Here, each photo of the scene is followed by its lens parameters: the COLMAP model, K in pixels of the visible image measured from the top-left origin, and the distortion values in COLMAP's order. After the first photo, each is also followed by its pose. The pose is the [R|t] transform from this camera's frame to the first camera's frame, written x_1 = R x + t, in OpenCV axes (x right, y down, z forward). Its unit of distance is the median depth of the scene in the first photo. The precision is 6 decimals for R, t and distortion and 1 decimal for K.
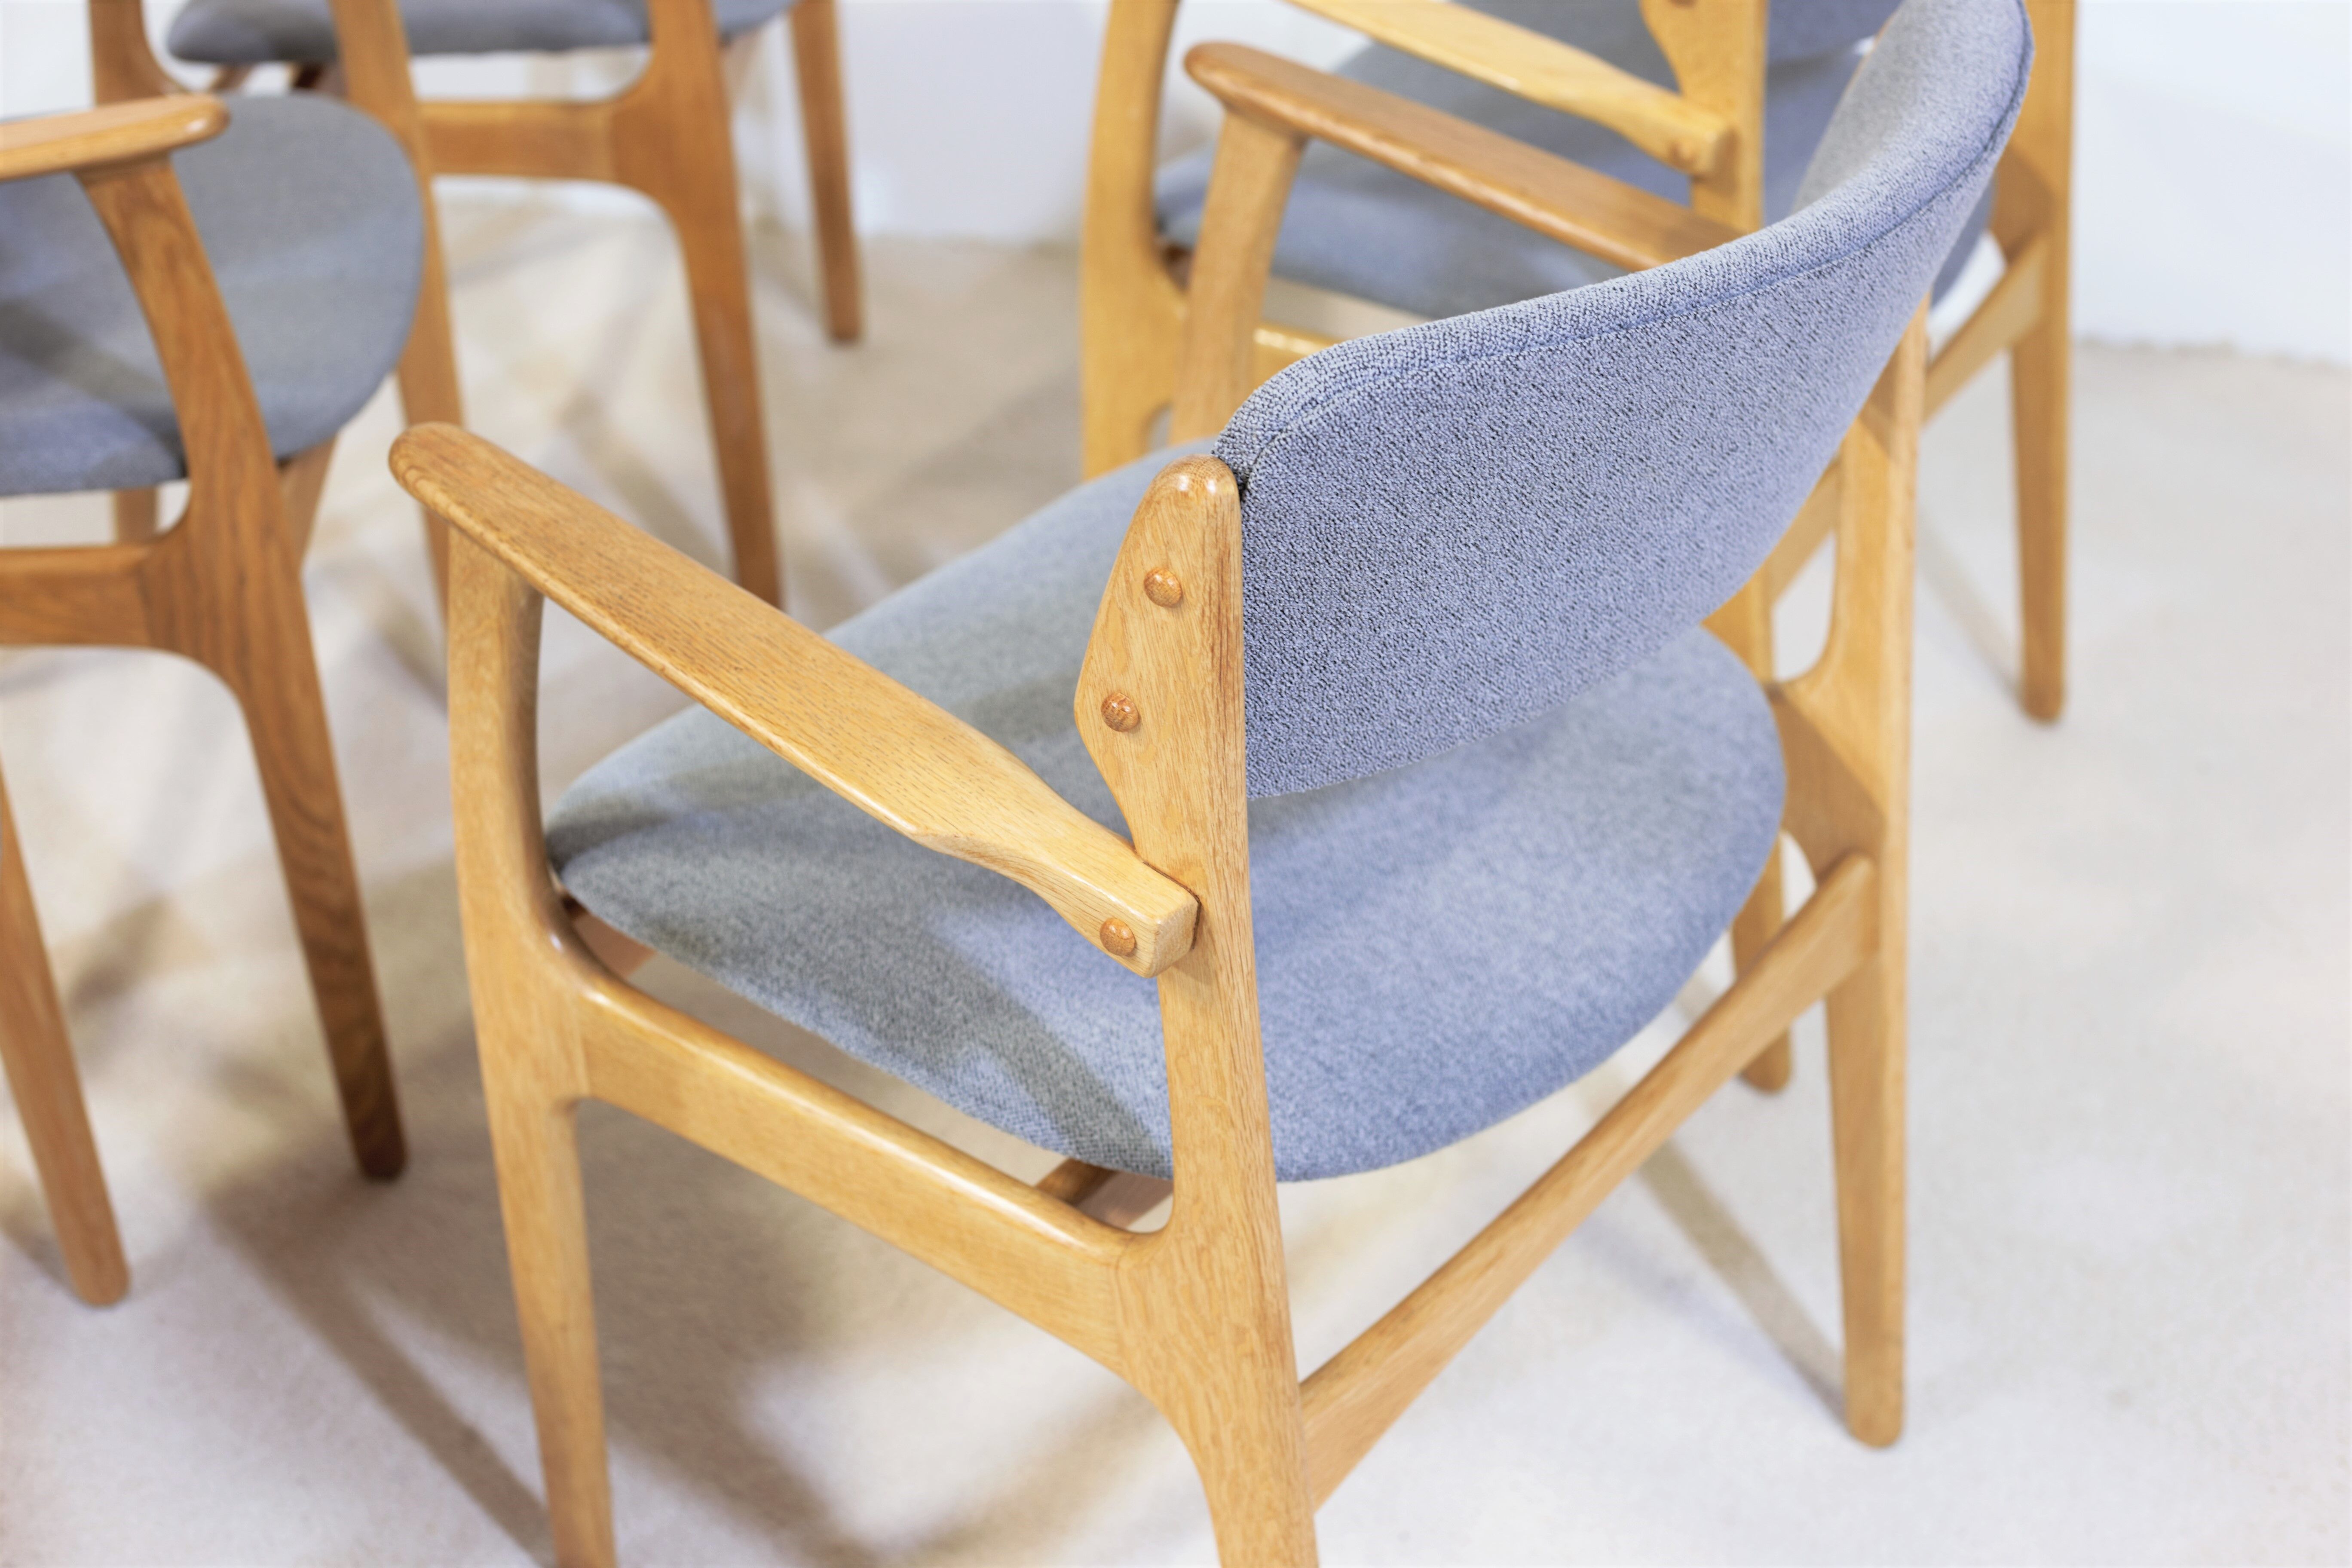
lens RADIAL K [[3543.6, 0, 1176.0], [0, 3543.6, 784.0], [0, 0, 1]] dist [-0.100115, 0.023424]
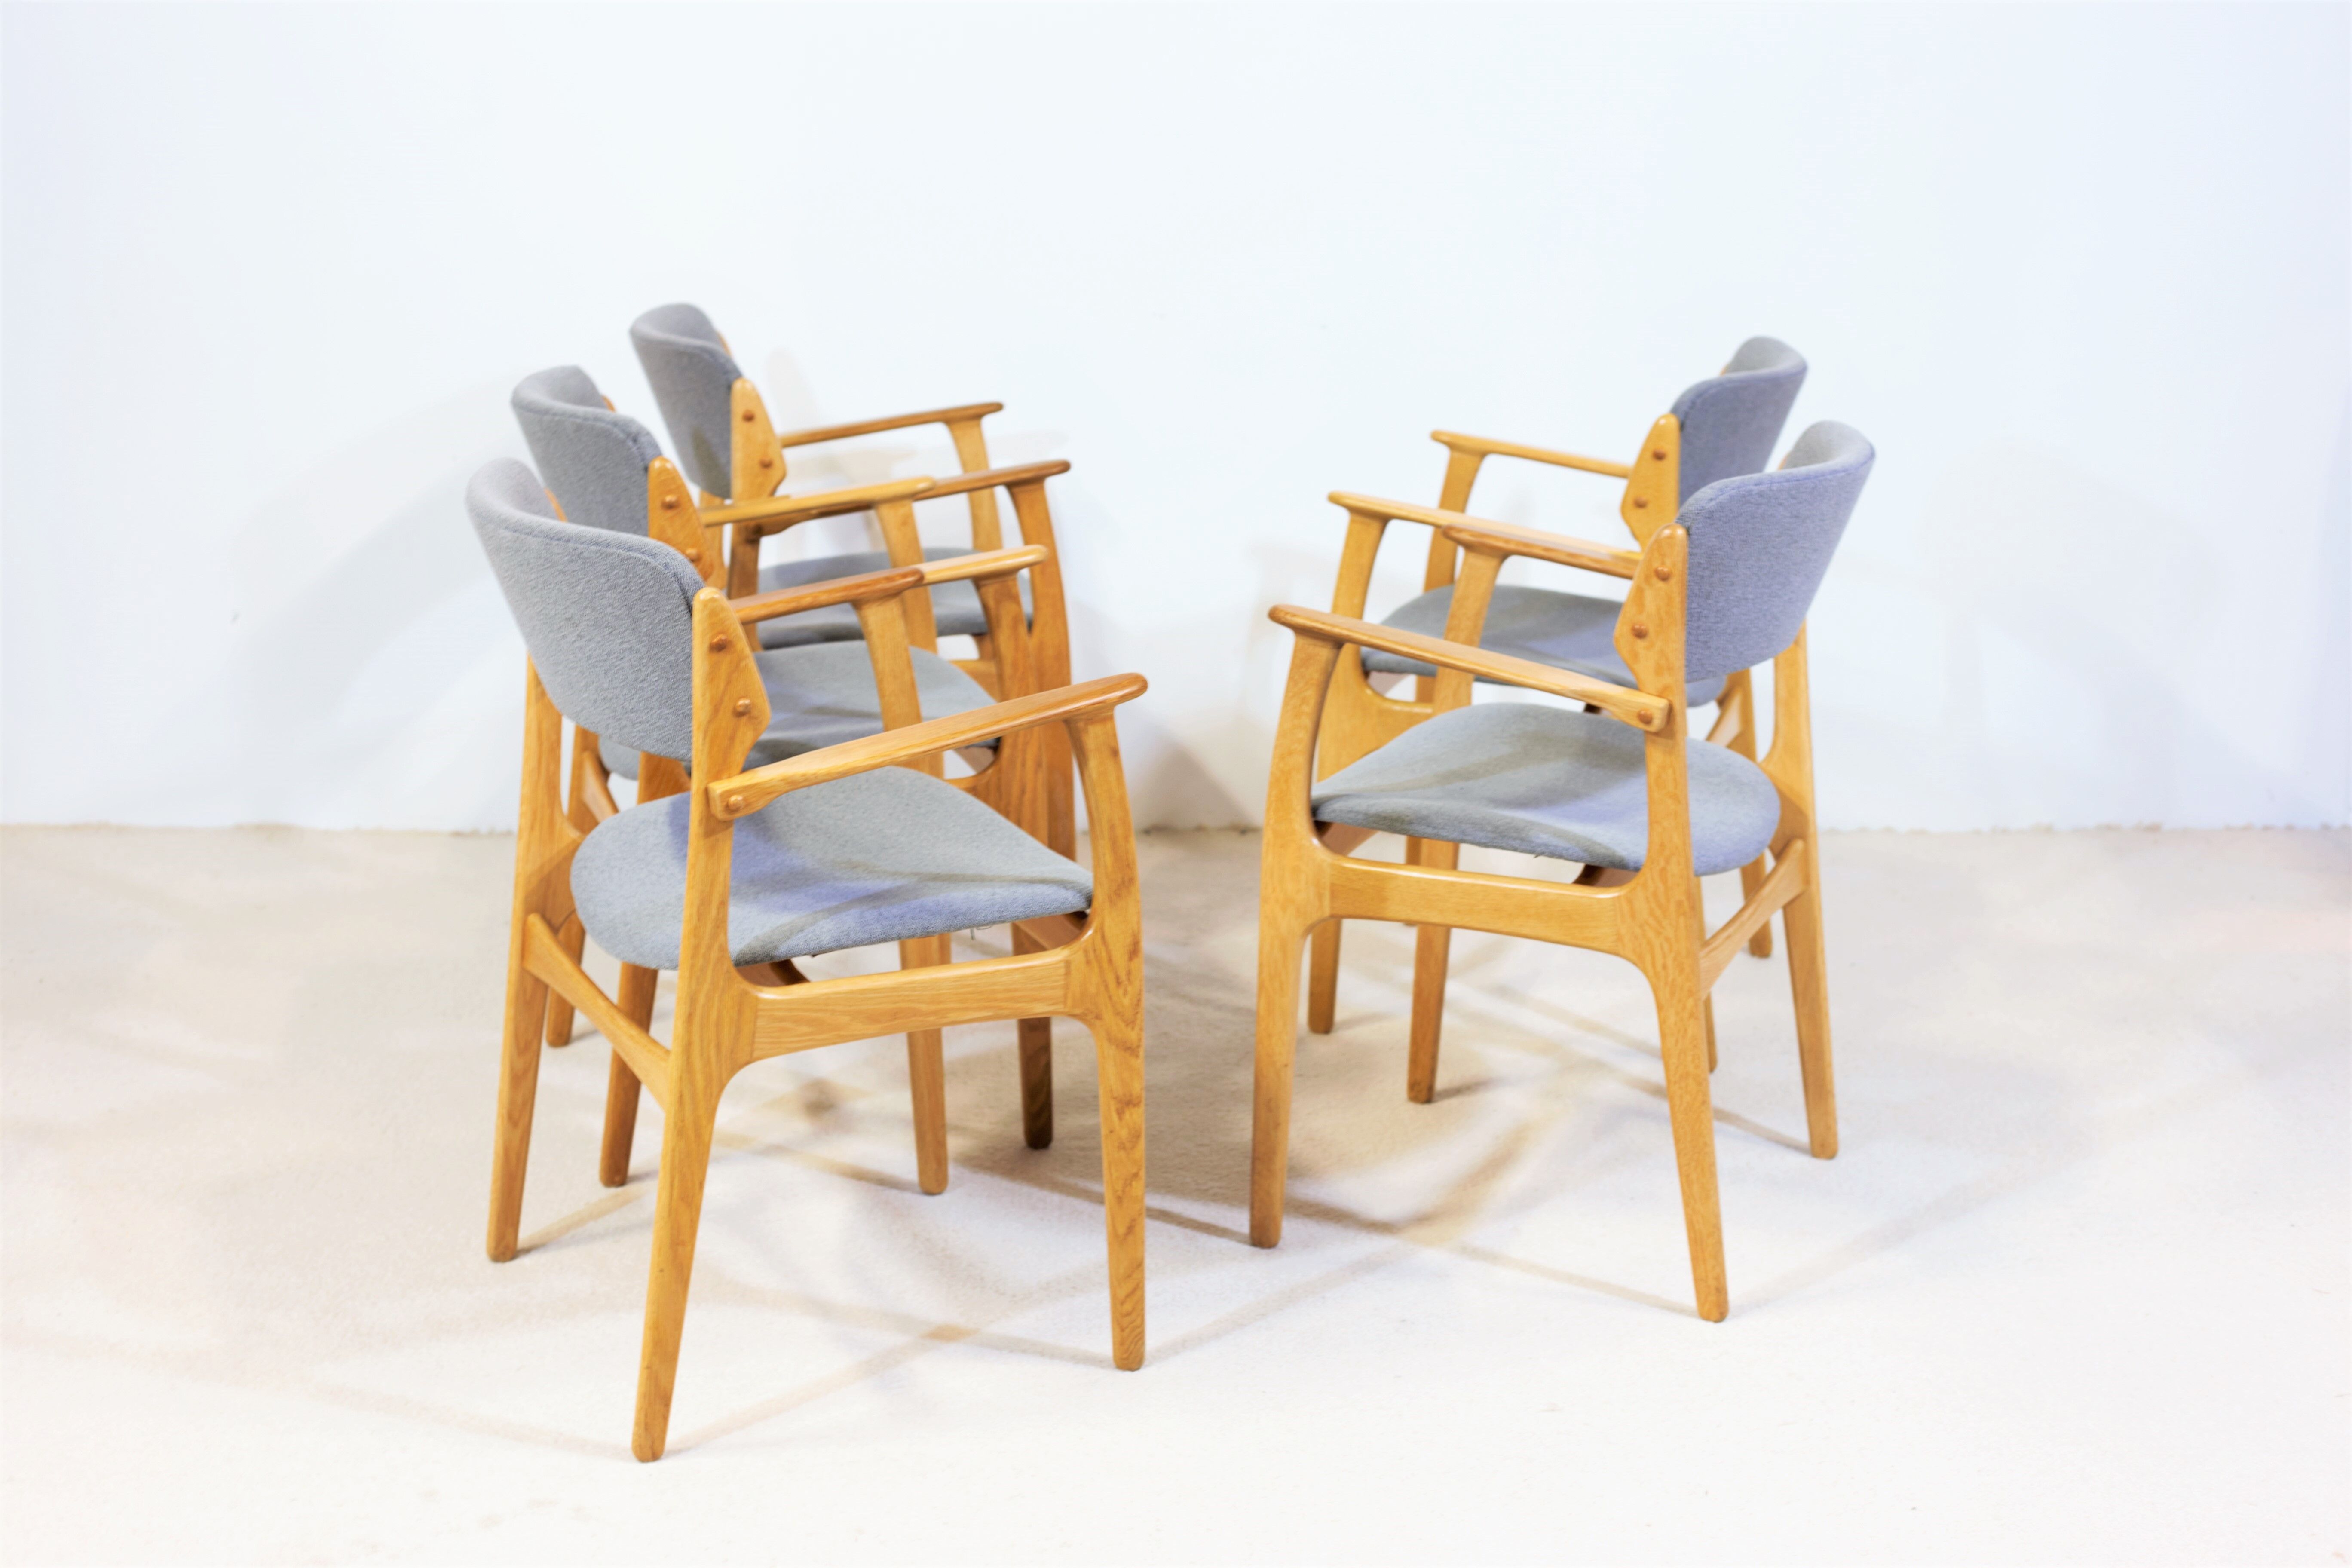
lens RADIAL K [[3543.6, 0, 1176.0], [0, 3543.6, 784.0], [0, 0, 1]] dist [-0.100115, 0.023424]
pose [[0.967981, -0.048420, 0.246310, -0.851446], [0.126683, 0.941330, -0.312808, 0.736722], [-0.216713, 0.333995, 0.917324, -1.132777]]
